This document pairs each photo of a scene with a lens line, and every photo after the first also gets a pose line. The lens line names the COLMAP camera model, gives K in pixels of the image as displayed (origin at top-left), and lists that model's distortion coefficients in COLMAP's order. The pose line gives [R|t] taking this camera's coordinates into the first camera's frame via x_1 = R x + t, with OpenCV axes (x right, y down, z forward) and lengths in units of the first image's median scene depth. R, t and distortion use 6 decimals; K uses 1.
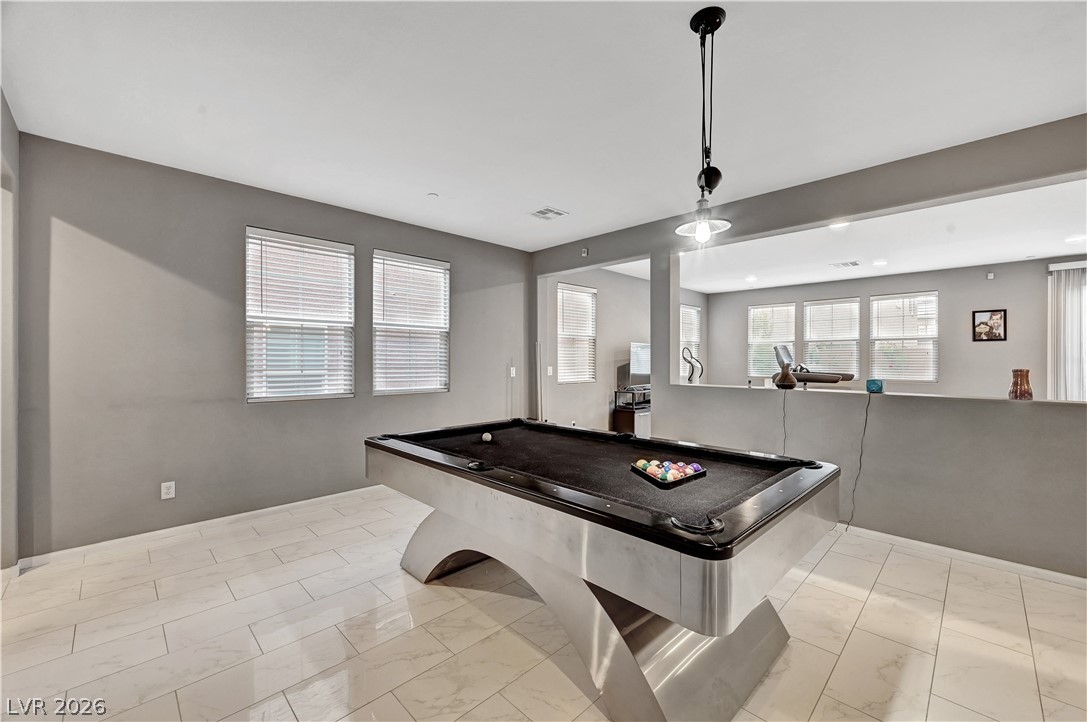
lens RADIAL K [[436.1, 0, 543.5], [0, 436.1, 361.0], [0, 0, 1]] dist [0.000766, 0.000098]
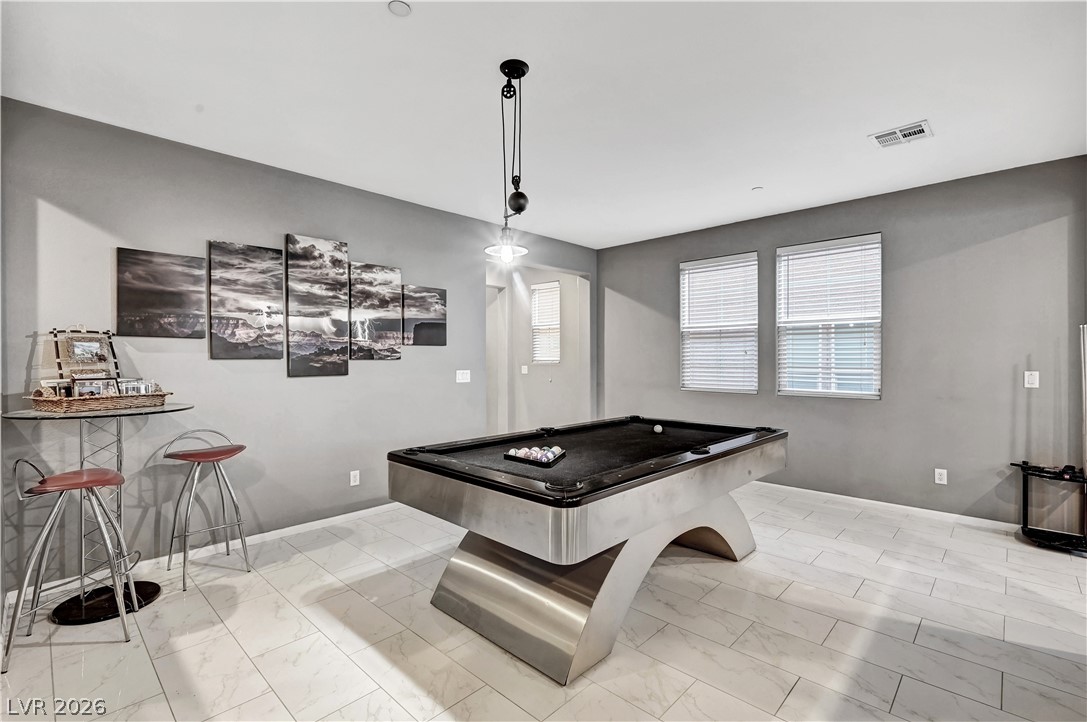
lens RADIAL K [[483.9, 0, 543.5], [0, 483.9, 361.0], [0, 0, 1]] dist [0.002374, 0.000233]
pose [[0.024715, 0.008332, -0.999660, 0.716953], [0.001000, 0.999965, 0.008359, -0.007344], [0.999694, -0.001206, 0.024706, 0.437889]]
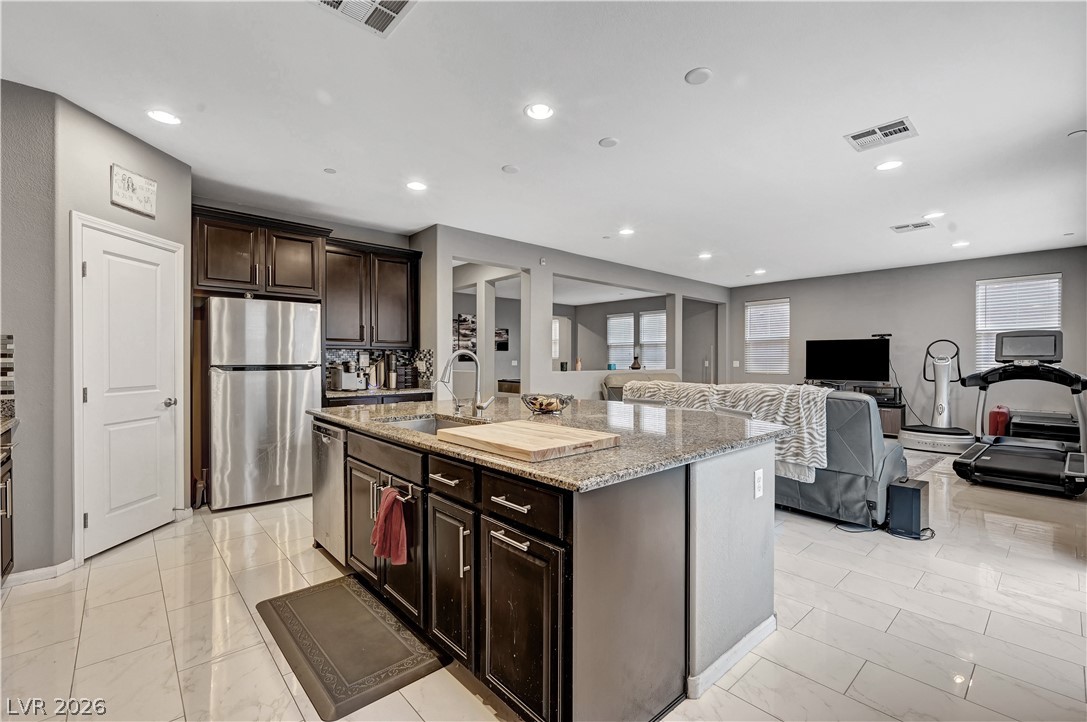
lens RADIAL K [[470.0, 0, 543.5], [0, 470.0, 361.0], [0, 0, 1]] dist [-0.000587, -0.000724]
pose [[-0.045334, 0.005422, -0.998957, 2.331990], [-0.003815, 0.999977, 0.005601, 0.009748], [0.998965, 0.004065, -0.045312, 0.572290]]
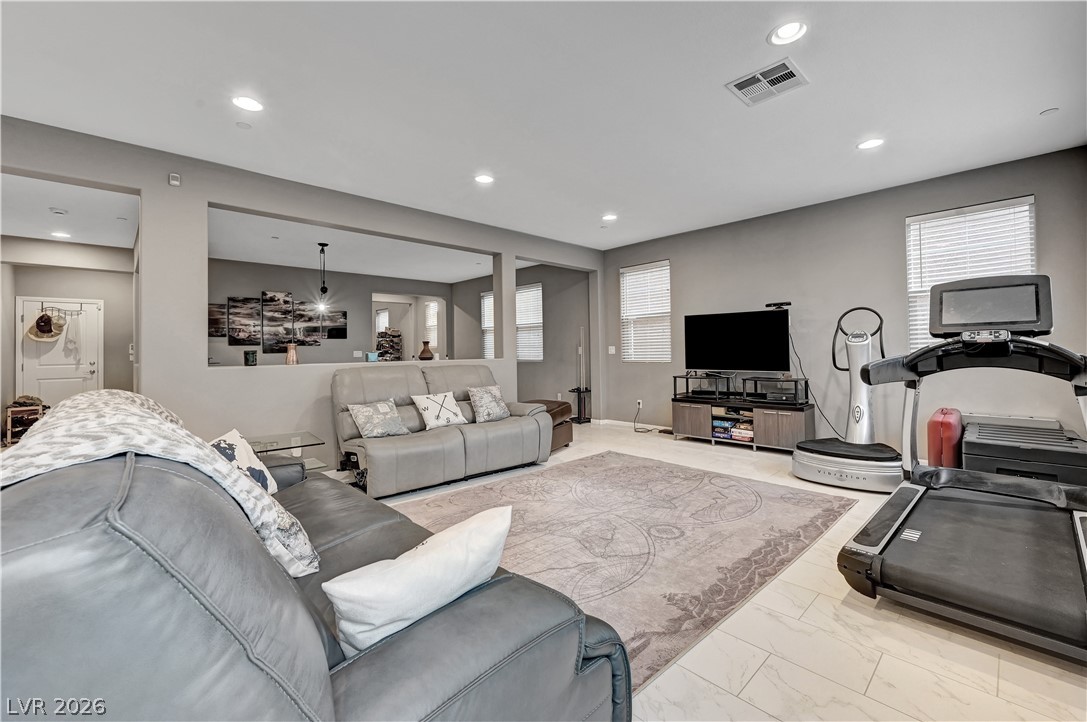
lens RADIAL K [[447.5, 0, 548.8], [0, 447.5, 340.6], [0, 0, 1]] dist [-0.000195, 0.000174]
pose [[-0.015637, -0.017901, -0.999717, 1.657334], [0.013533, 0.999744, -0.018113, 0.025510], [0.999786, -0.013812, -0.015391, 1.202240]]
